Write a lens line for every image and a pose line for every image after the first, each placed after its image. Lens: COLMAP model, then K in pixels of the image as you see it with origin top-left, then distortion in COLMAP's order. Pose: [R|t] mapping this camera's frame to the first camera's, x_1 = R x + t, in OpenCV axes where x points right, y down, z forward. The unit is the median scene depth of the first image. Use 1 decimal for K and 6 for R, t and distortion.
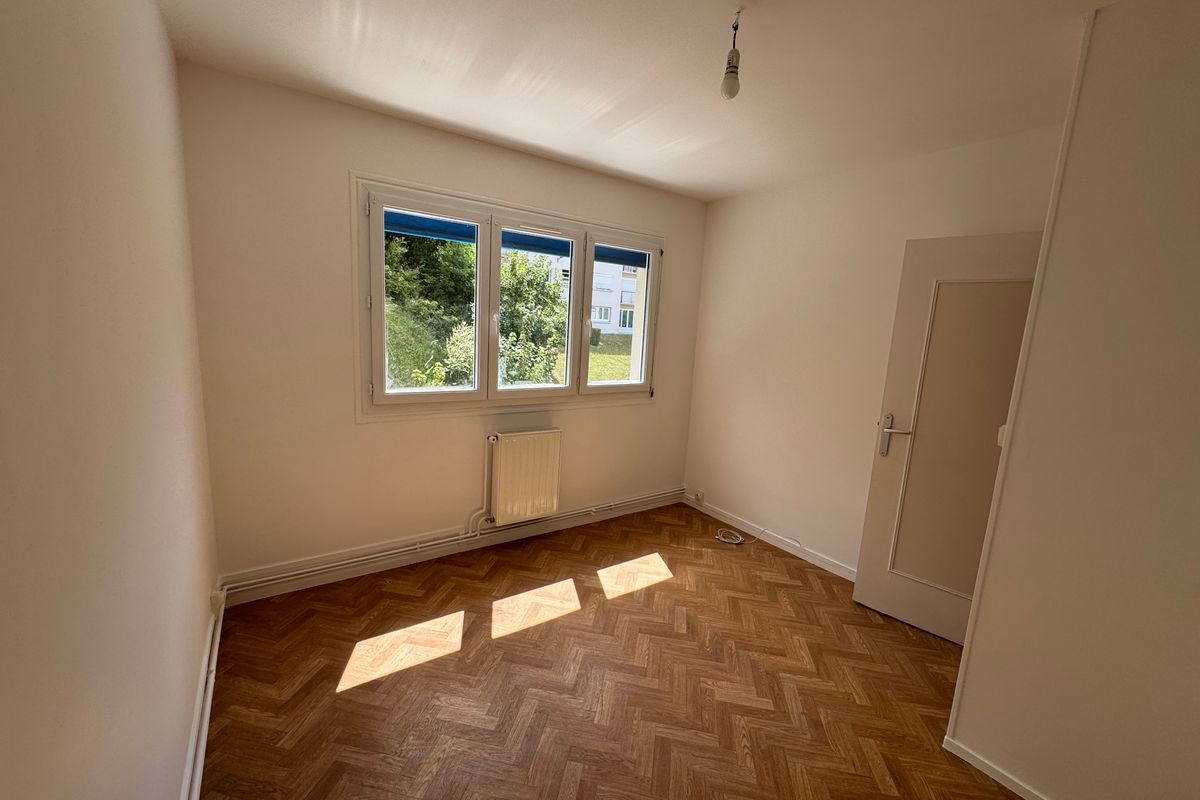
lens RADIAL K [[476.7, 0, 599.0], [0, 476.7, 399.4], [0, 0, 1]] dist [-0.000999, -0.000269]
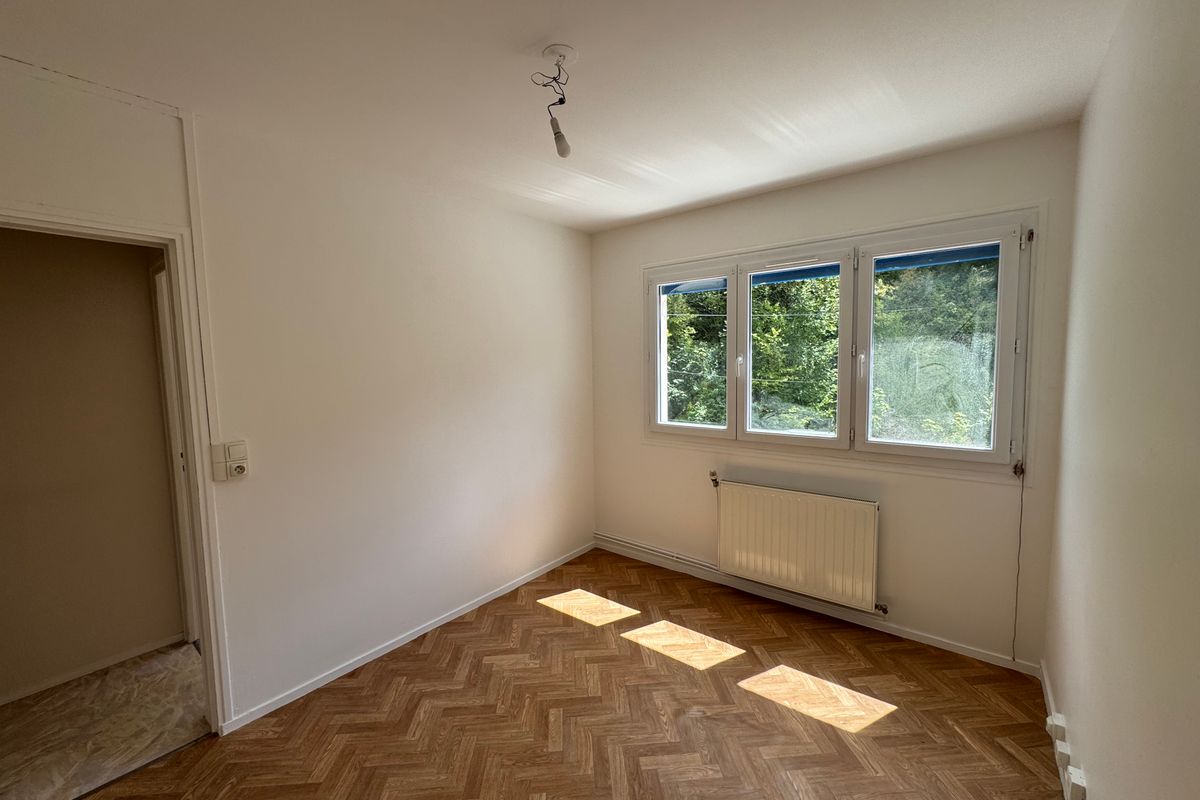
lens RADIAL K [[476.7, 0, 599.0], [0, 476.7, 399.4], [0, 0, 1]] dist [-0.000999, -0.000269]
pose [[-0.968079, -0.013280, -0.250291, 0.356951], [-0.069166, 0.973976, 0.215841, -0.288333], [0.240911, 0.226263, -0.943804, 1.907932]]
